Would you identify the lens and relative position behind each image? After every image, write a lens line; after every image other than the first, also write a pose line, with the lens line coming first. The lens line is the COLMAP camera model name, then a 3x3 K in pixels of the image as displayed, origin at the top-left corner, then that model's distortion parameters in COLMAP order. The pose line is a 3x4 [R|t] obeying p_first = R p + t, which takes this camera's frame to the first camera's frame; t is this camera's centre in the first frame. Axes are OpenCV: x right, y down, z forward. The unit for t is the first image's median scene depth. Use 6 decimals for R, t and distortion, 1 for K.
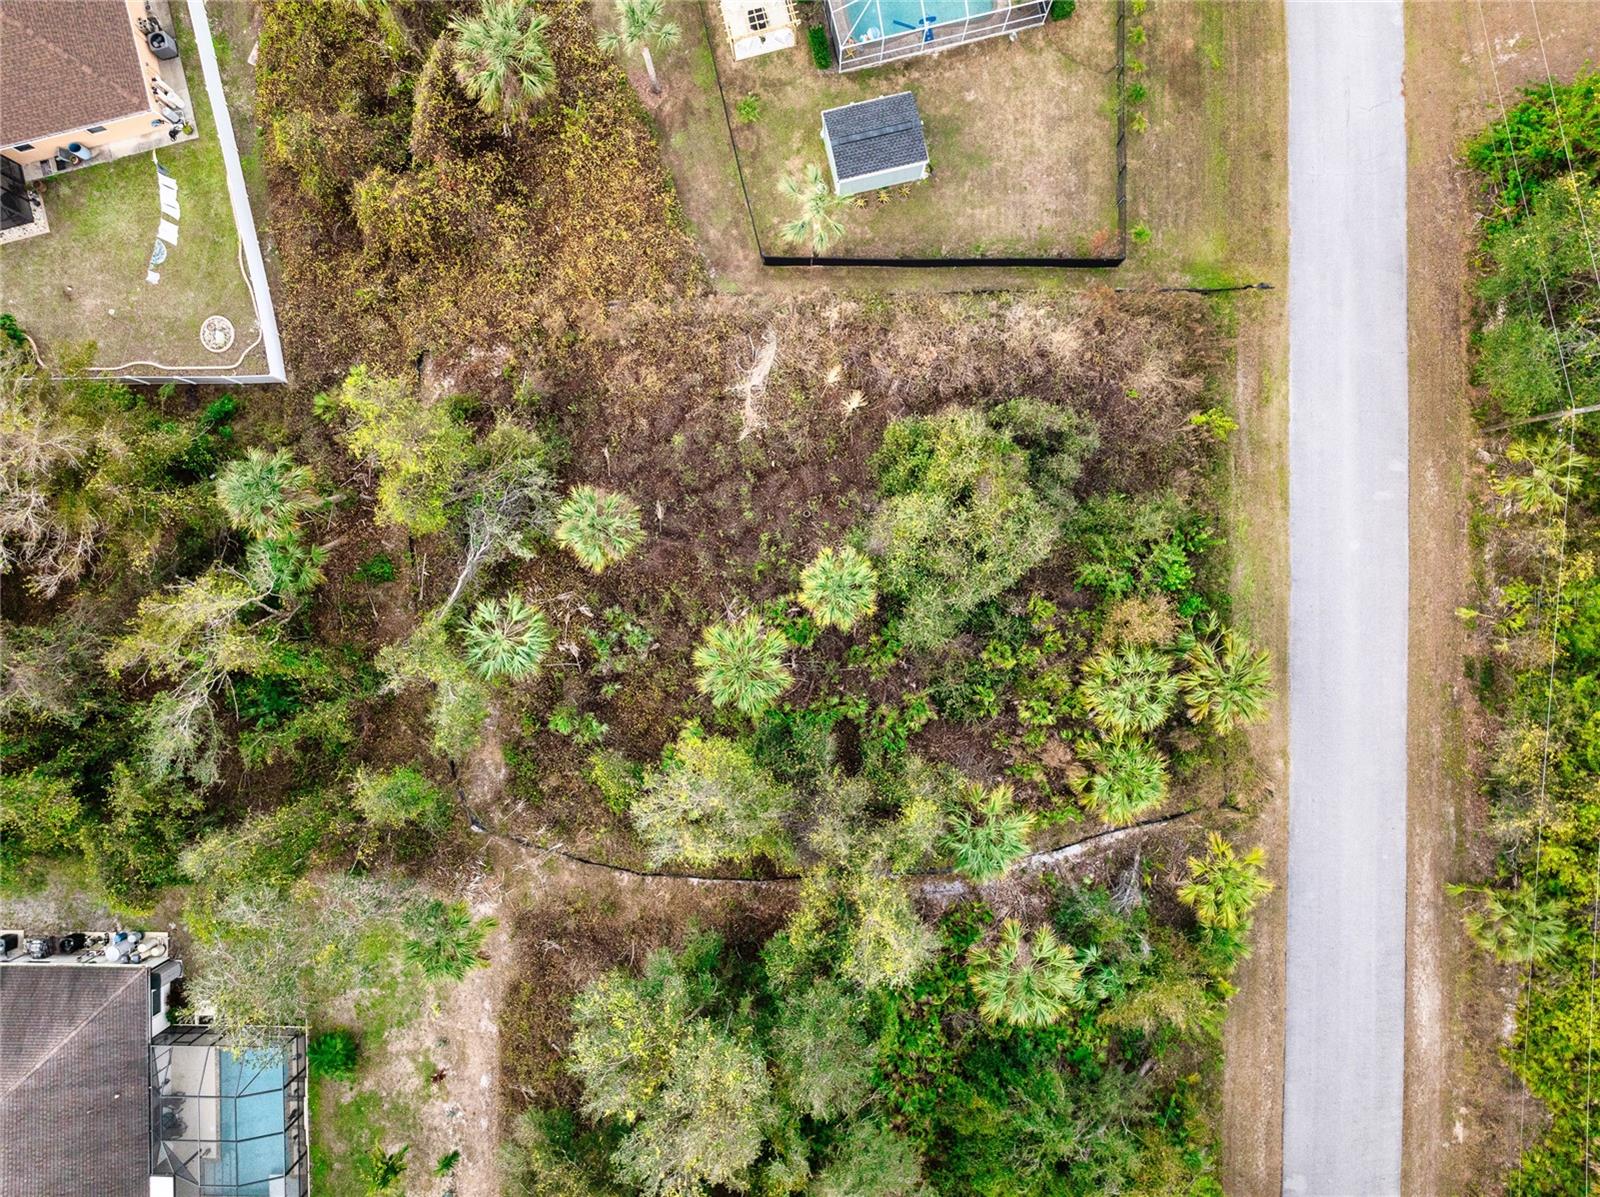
lens RADIAL K [[1118.6, 0, 800.0], [0, 1118.6, 598.5], [0, 0, 1]] dist [-0.034906, 0.000296]
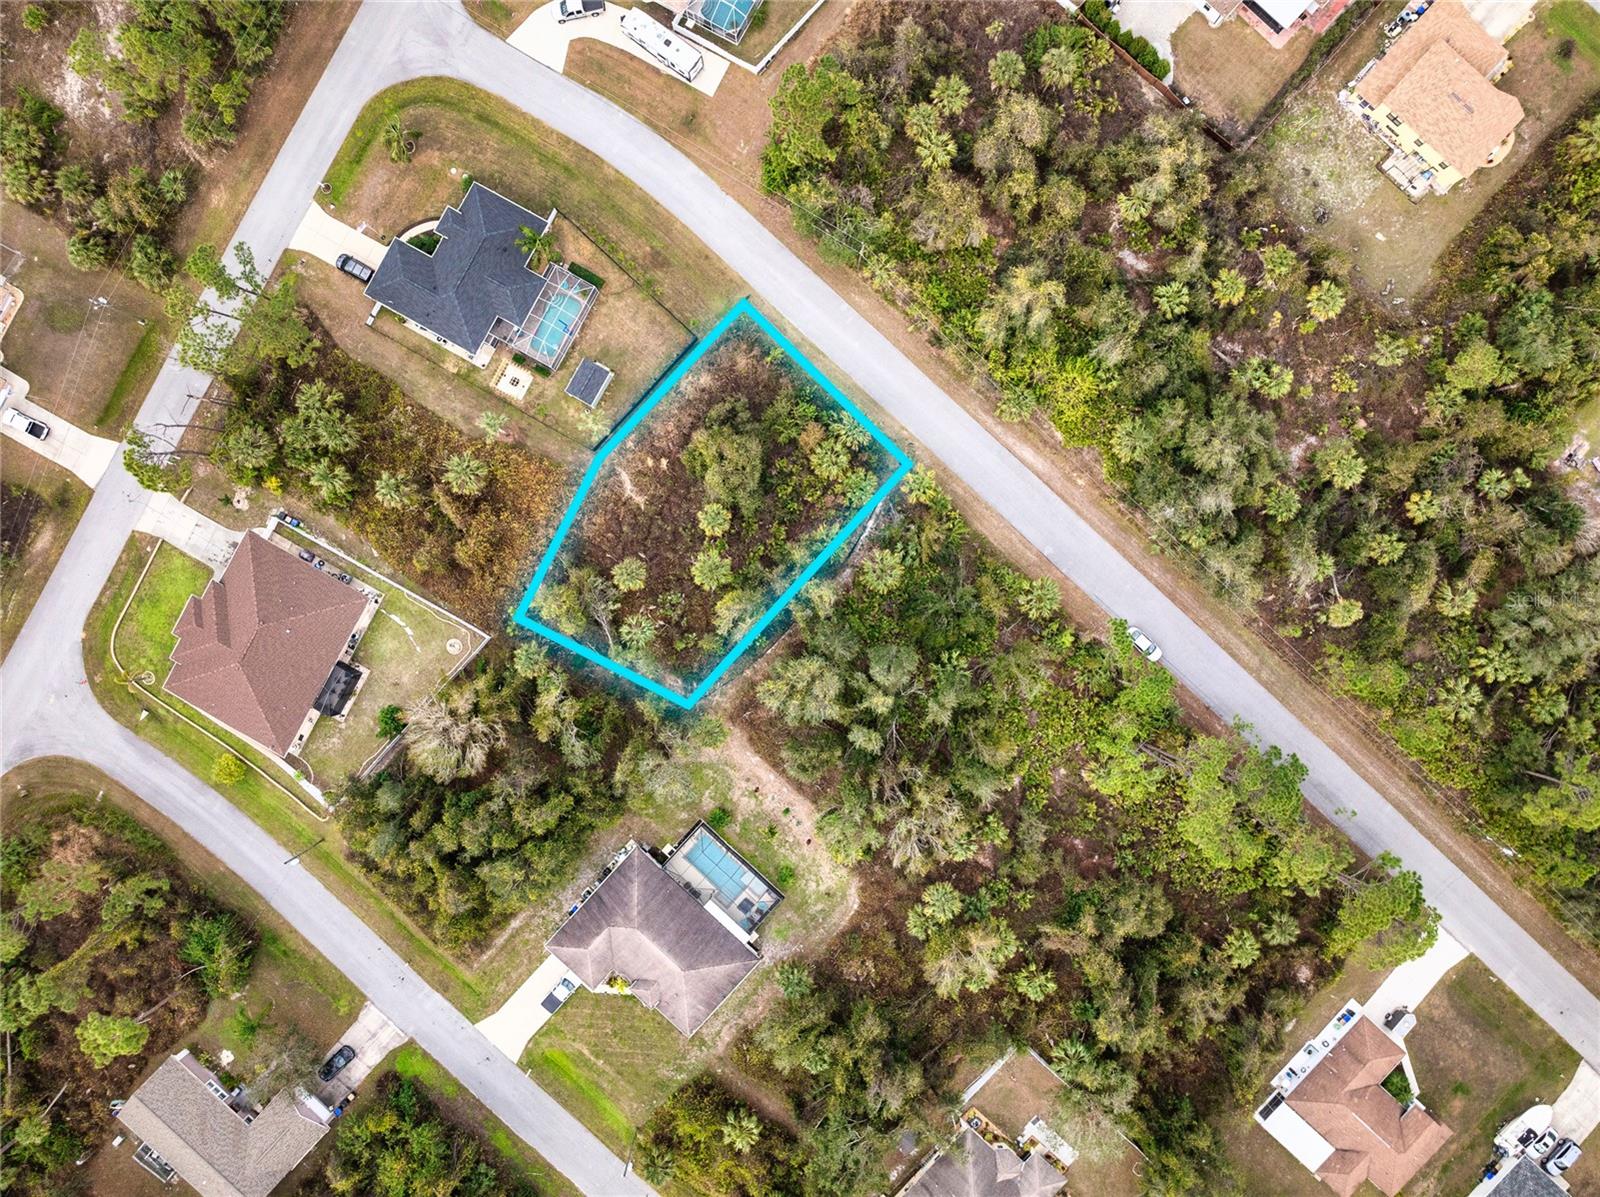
lens RADIAL K [[1118.6, 0, 800.0], [0, 1118.6, 598.5], [0, 0, 1]] dist [-0.034906, 0.000296]
pose [[0.676084, -0.736804, 0.005502, 0.019511], [0.736822, 0.676083, -0.002251, 0.241276], [-0.002061, 0.005576, 0.999982, -1.397236]]
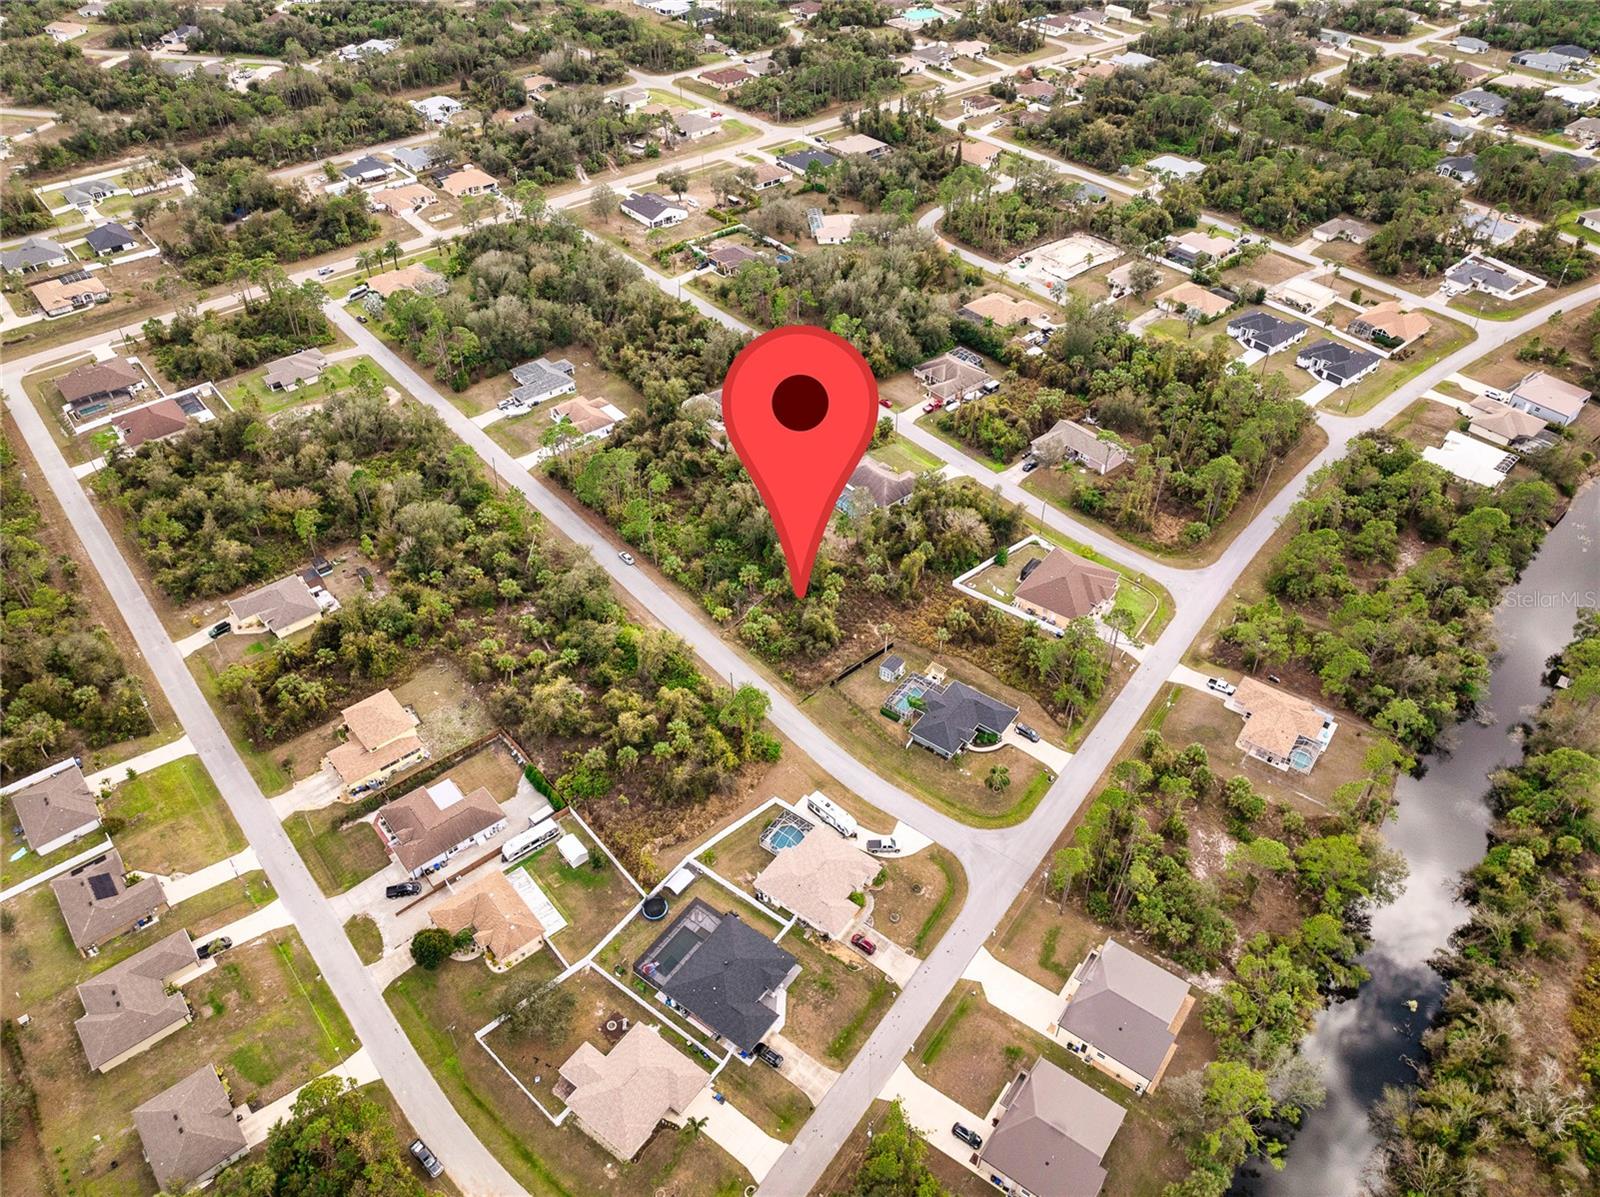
lens RADIAL K [[1118.6, 0, 800.0], [0, 1118.6, 598.5], [0, 0, 1]] dist [-0.034906, 0.000296]
pose [[-0.766276, 0.433704, -0.474048, 2.236481], [-0.642413, -0.504269, 0.577078, -2.494789], [0.011233, 0.746735, 0.665026, -2.064208]]
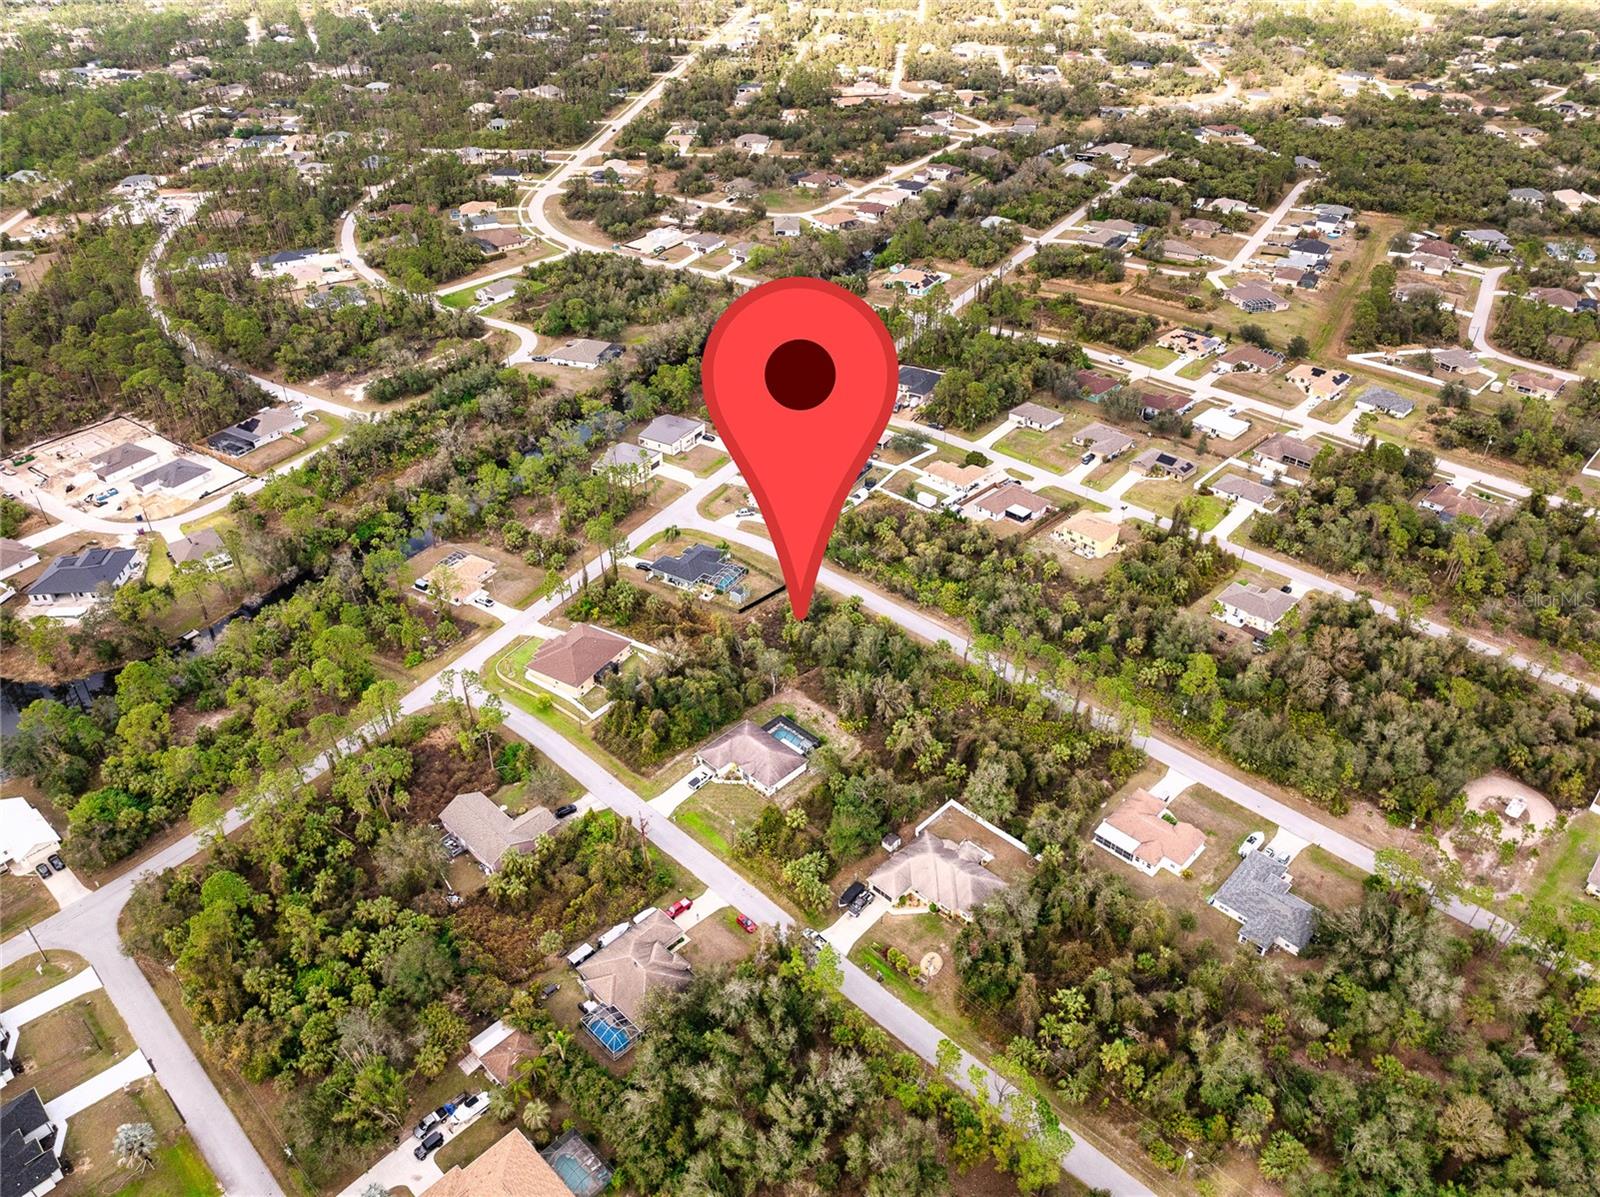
lens RADIAL K [[1118.6, 0, 800.0], [0, 1118.6, 598.5], [0, 0, 1]] dist [-0.034906, 0.000296]
pose [[0.697134, -0.400755, 0.594474, -2.988060], [0.716932, 0.393913, -0.575188, 2.962400], [-0.003661, 0.827181, 0.561924, -2.079878]]
